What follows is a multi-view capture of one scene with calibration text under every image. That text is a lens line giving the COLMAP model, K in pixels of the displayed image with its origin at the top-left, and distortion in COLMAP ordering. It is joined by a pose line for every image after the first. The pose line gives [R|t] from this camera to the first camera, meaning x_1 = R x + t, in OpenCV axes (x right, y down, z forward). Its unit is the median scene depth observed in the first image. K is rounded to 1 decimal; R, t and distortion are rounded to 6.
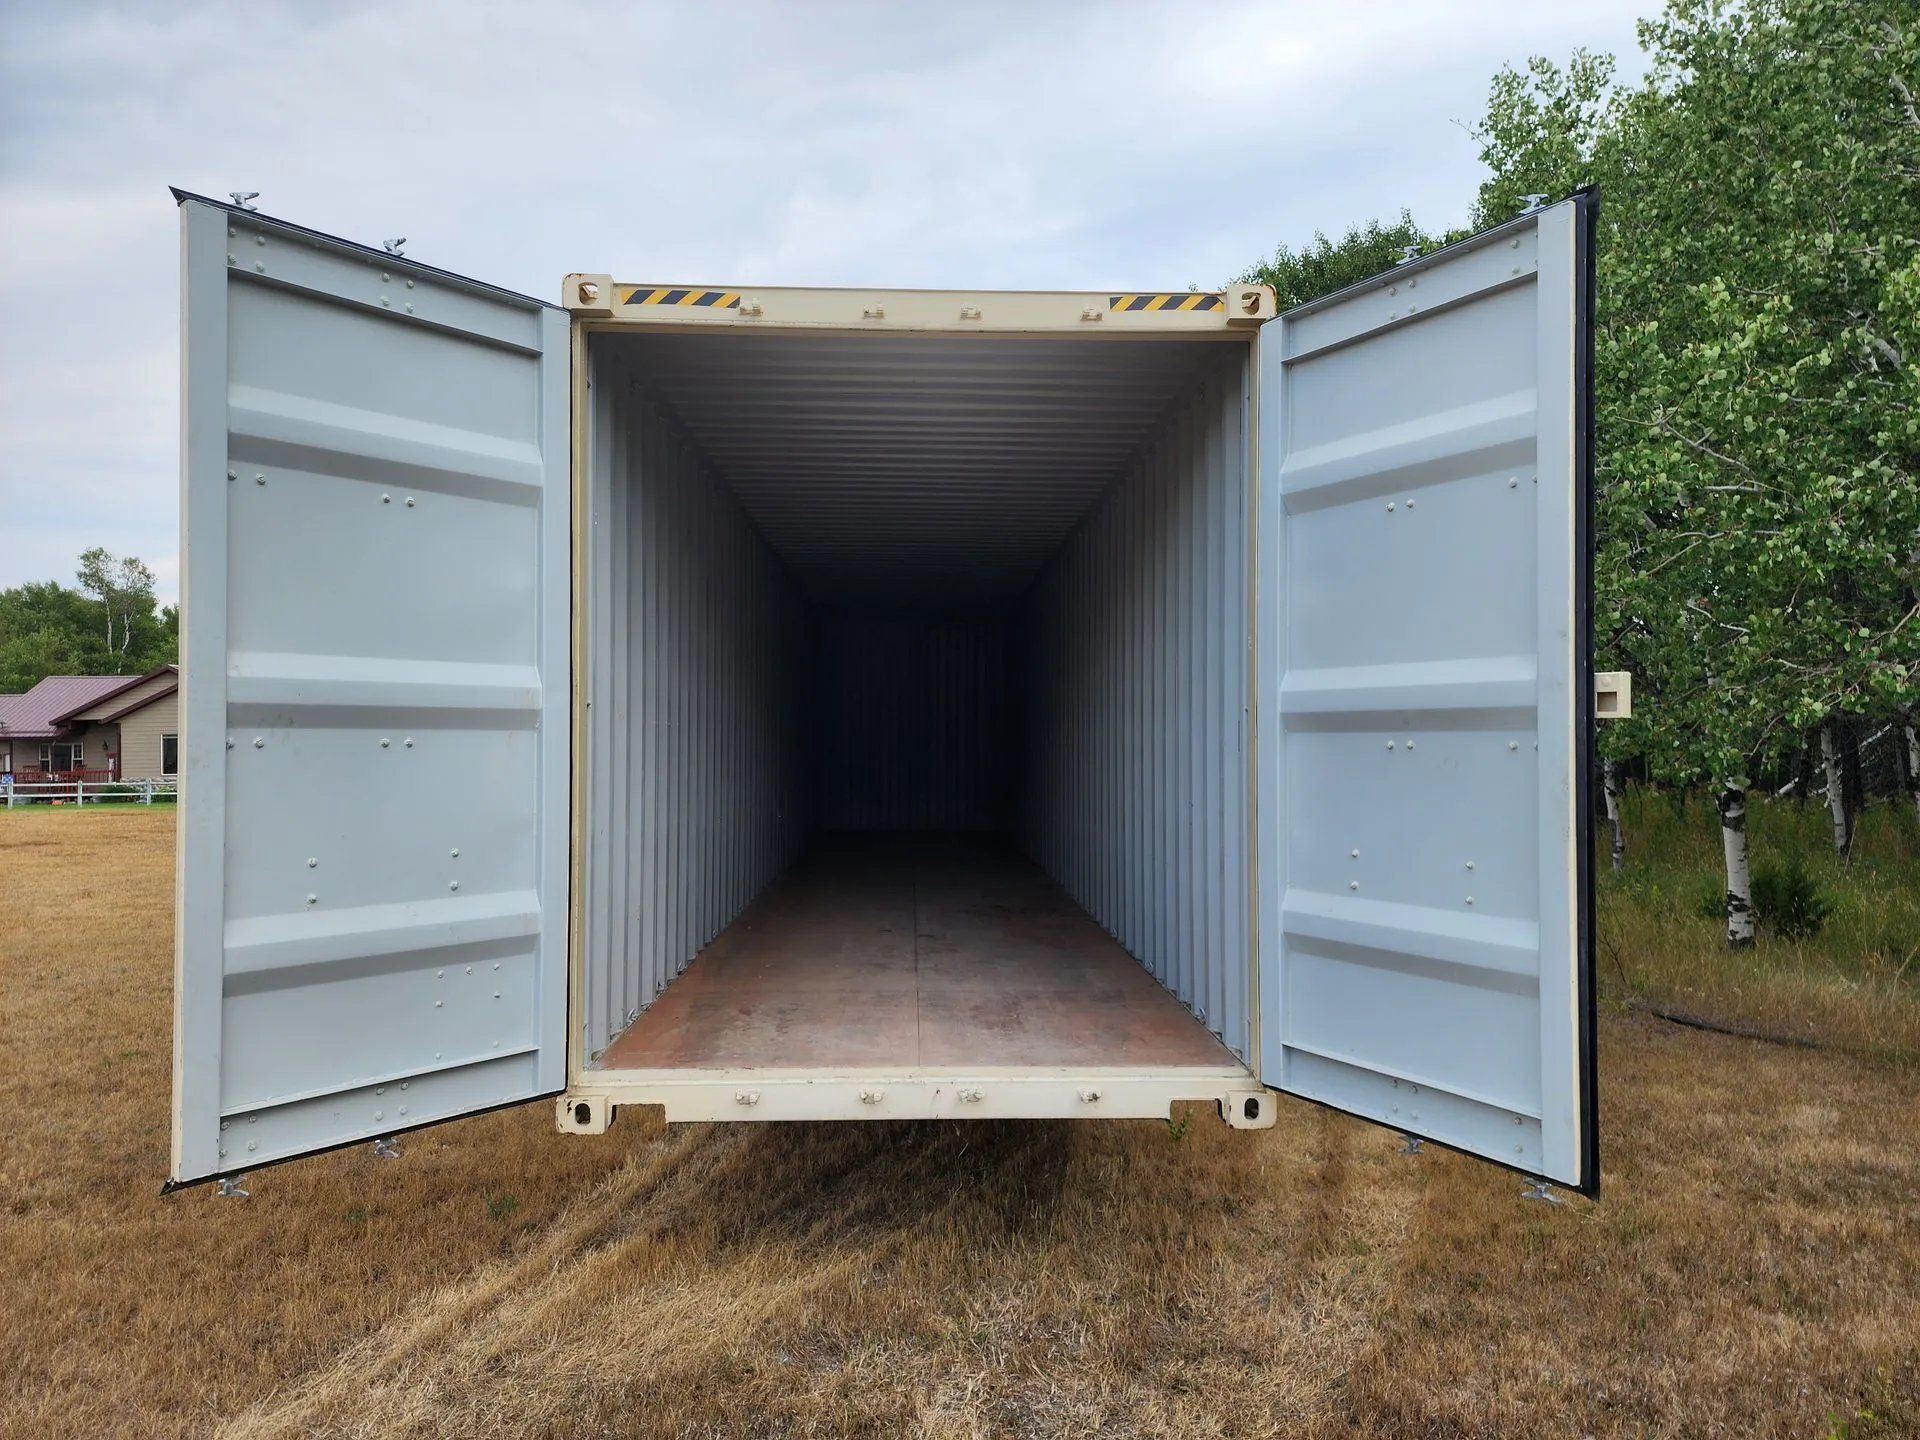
lens RADIAL K [[1300.8, 0, 960.6], [0, 1300.8, 724.0], [0, 0, 1]] dist [0.042815, -0.040082]
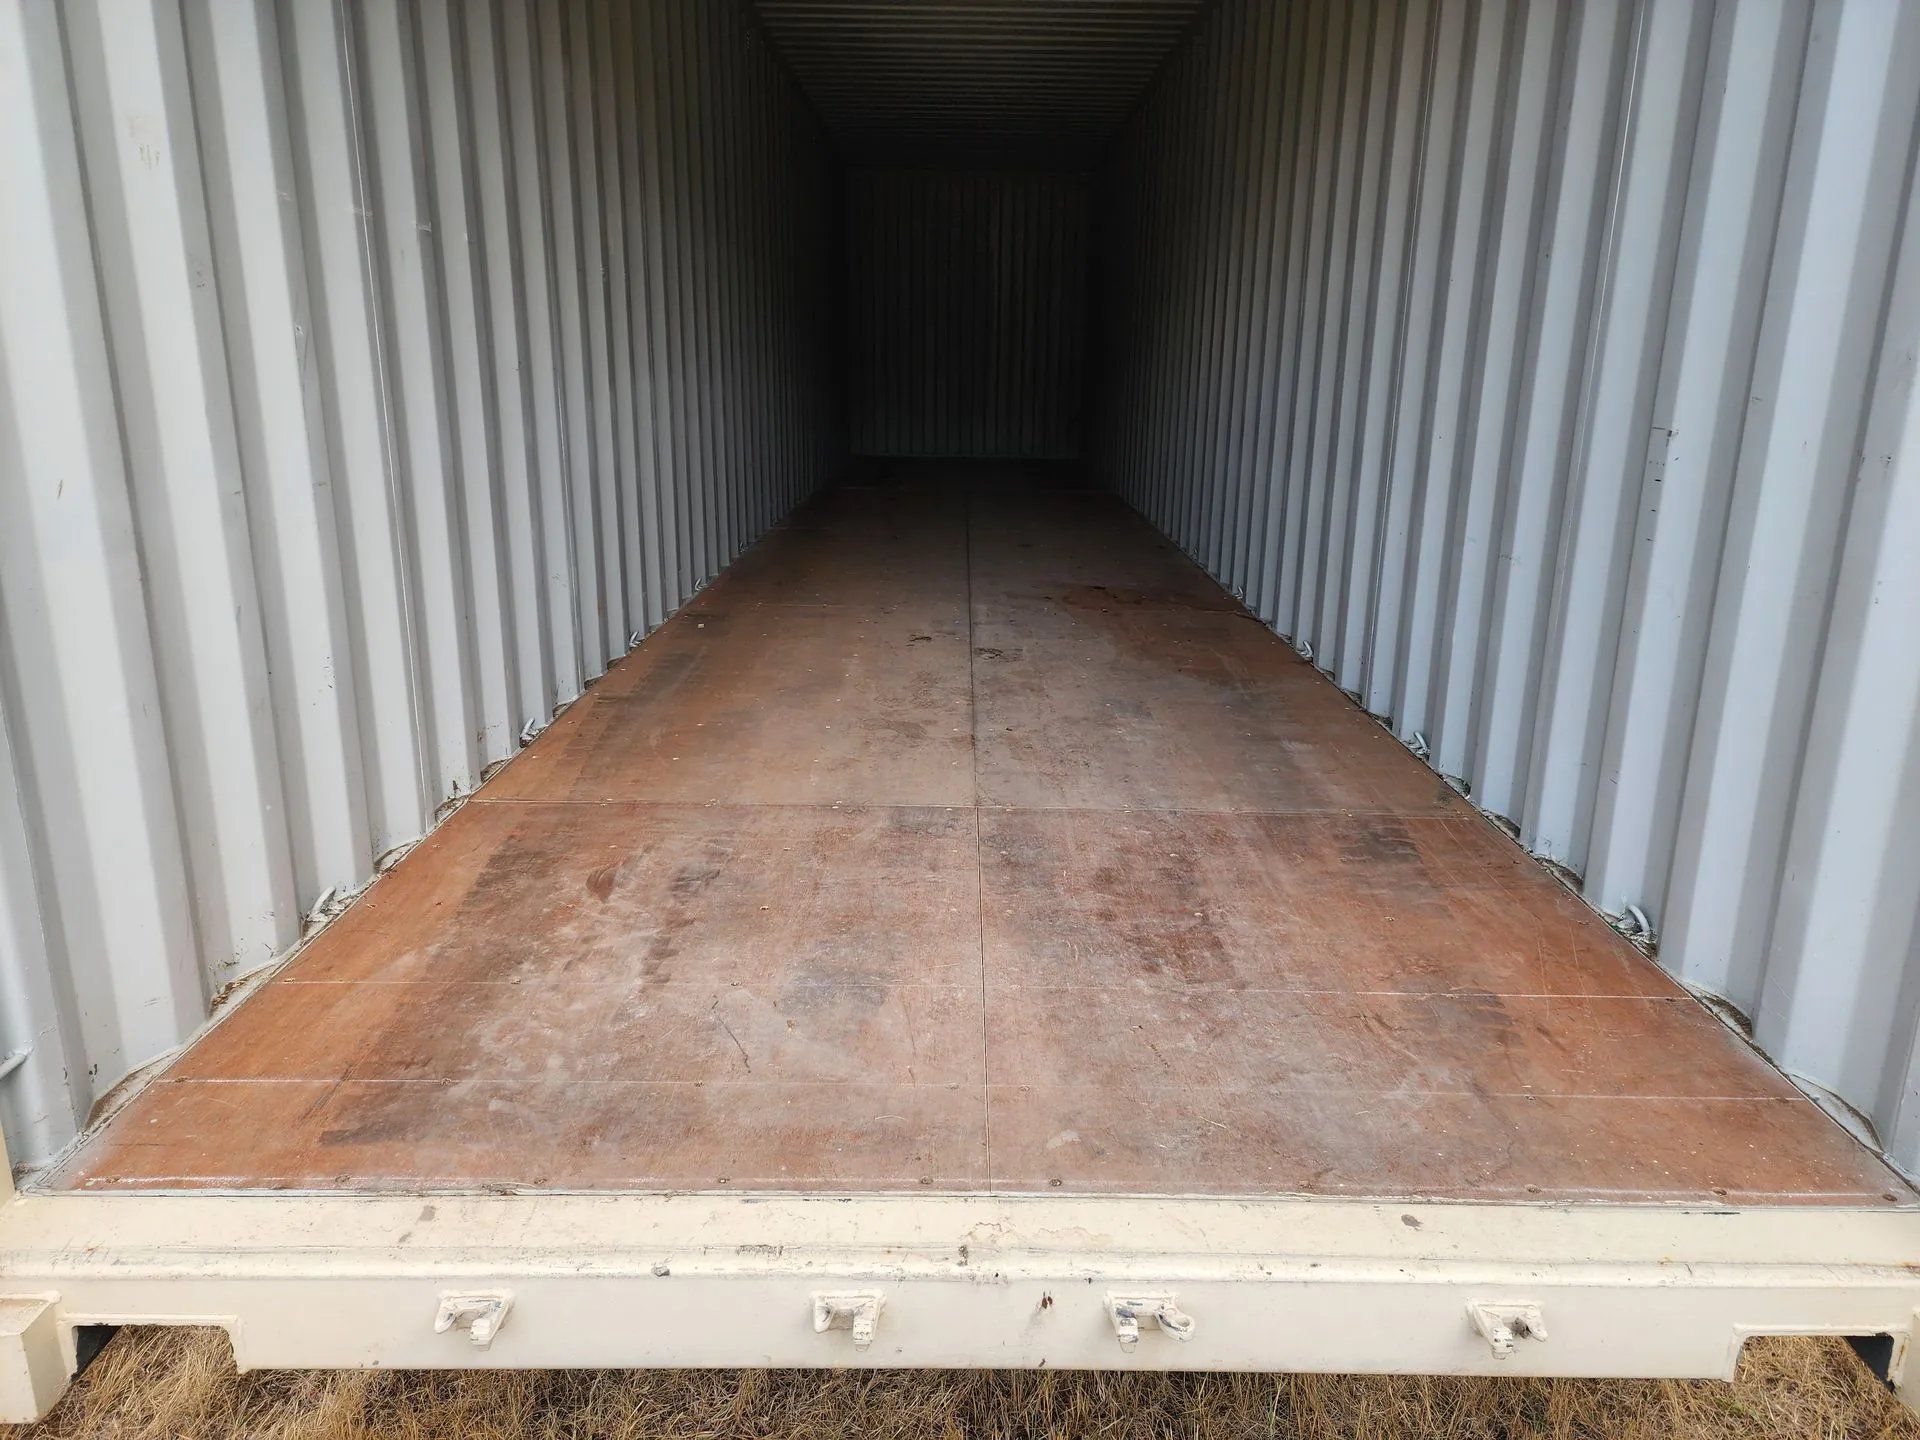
lens RADIAL K [[1300.8, 0, 960.5], [0, 1300.8, 717.2], [0, 0, 1]] dist [0.042815, -0.040082]
pose [[0.999167, 0.019870, -0.035631, -0.023642], [-0.009253, 0.960988, 0.276434, 0.035561], [0.039733, -0.275874, 0.960372, 0.560862]]
